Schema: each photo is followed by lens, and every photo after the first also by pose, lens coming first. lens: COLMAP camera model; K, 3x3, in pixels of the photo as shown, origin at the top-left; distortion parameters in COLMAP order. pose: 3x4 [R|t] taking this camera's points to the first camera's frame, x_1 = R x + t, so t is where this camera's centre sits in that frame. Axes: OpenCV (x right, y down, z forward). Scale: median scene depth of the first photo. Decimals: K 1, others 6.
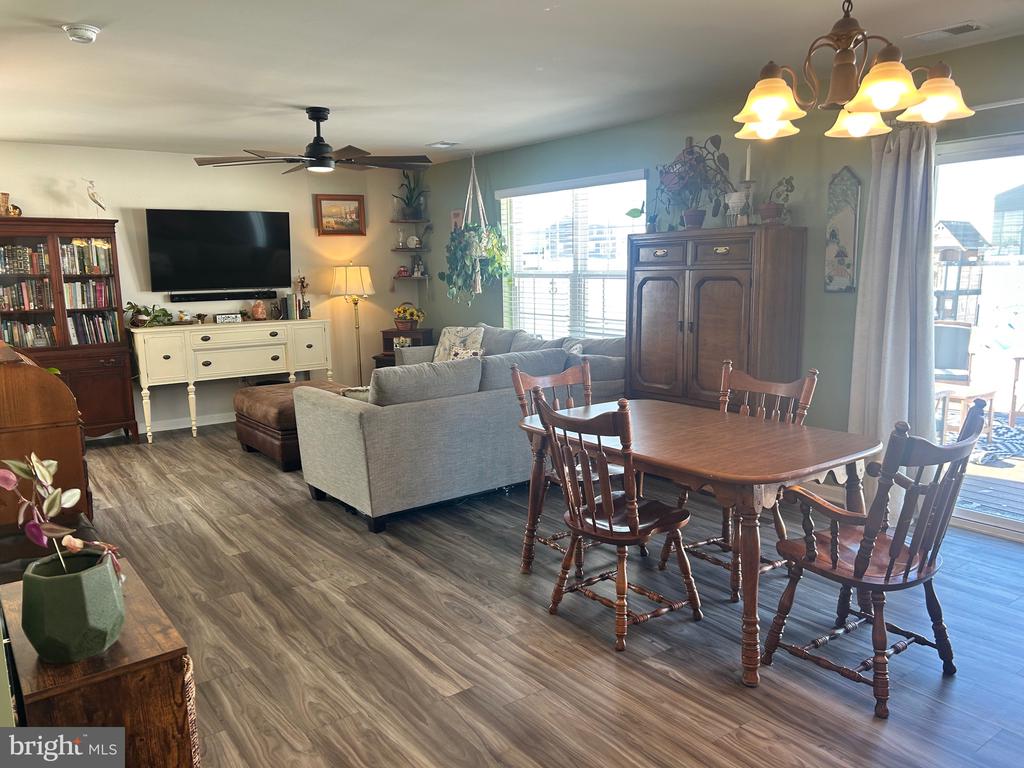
lens RADIAL K [[820.4, 0, 512.0], [0, 820.4, 384.0], [0, 0, 1]] dist [0.086880, 0.000704]
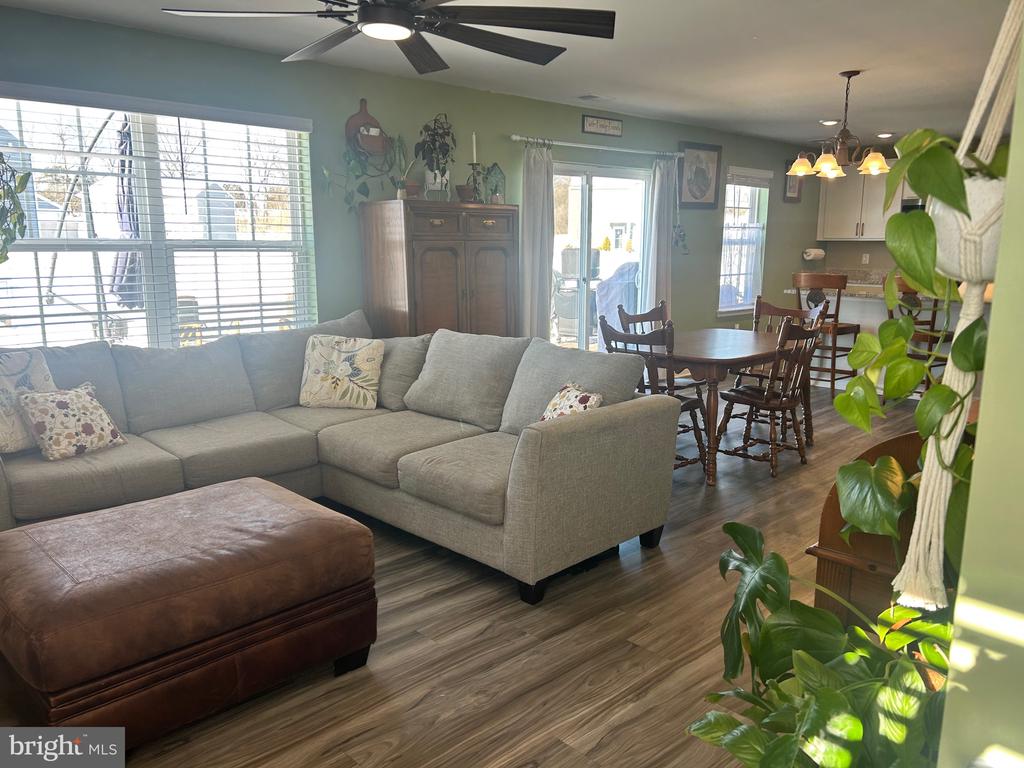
lens RADIAL K [[776.7, 0, 512.0], [0, 776.7, 384.0], [0, 0, 1]] dist [0.005504, -0.000238]
pose [[-0.167277, -0.161242, 0.972635, -0.626664], [0.143868, 0.971984, 0.185876, -0.105020], [-0.975357, 0.171024, -0.139392, 0.866252]]
